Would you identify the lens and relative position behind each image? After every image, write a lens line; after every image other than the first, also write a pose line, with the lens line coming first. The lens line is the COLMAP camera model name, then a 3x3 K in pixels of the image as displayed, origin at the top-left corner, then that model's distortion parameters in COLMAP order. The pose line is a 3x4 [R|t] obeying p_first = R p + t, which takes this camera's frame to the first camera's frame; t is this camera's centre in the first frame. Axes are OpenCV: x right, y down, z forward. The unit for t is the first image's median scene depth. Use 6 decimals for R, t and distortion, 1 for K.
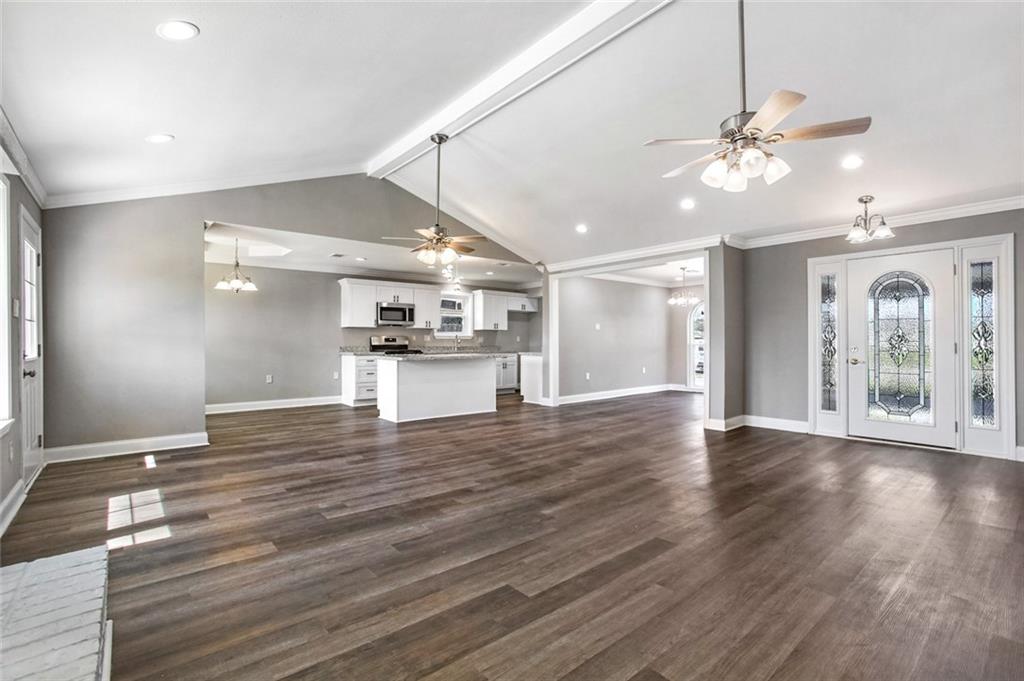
lens RADIAL K [[470.6, 0, 512.0], [0, 470.6, 340.5], [0, 0, 1]] dist [-0.000317, 0.000033]
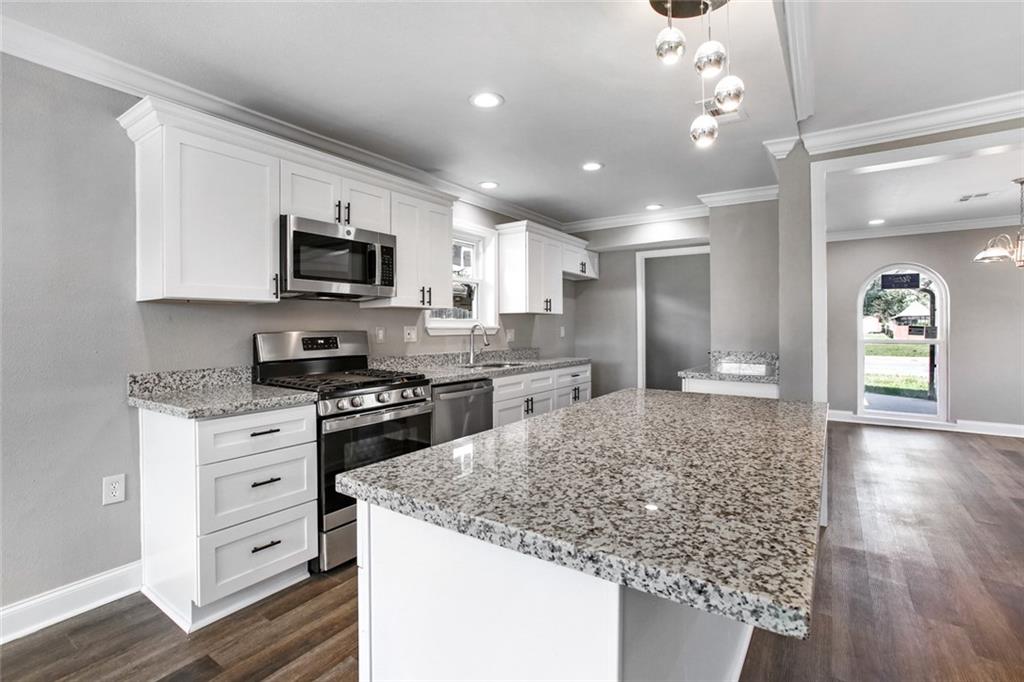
lens RADIAL K [[470.6, 0, 512.0], [0, 470.6, 341.0], [0, 0, 1]] dist [-0.000317, 0.000033]
pose [[0.963394, -0.006876, 0.268002, -0.211606], [-0.002921, 0.999343, 0.036138, -0.013991], [-0.268074, -0.035598, 0.962740, 0.634332]]
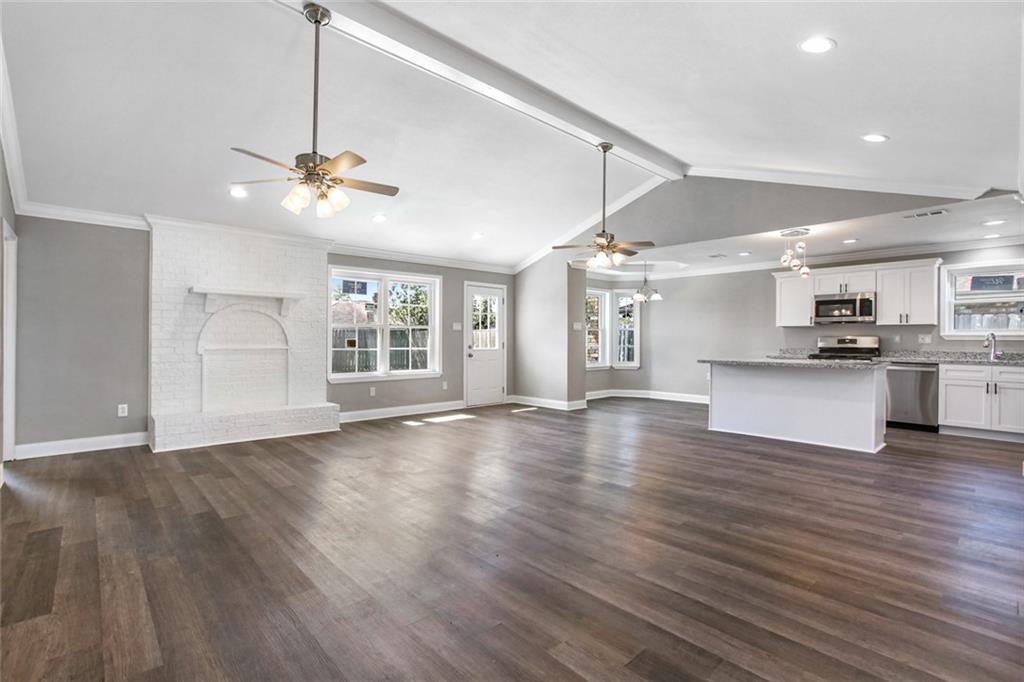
lens RADIAL K [[470.6, 0, 512.0], [0, 470.6, 341.0], [0, 0, 1]] dist [-0.000317, 0.000033]
pose [[0.050436, 0.003881, -0.998720, 0.472805], [-0.001535, 0.999992, 0.003808, -0.003808], [0.998726, 0.001341, 0.050441, 0.398646]]
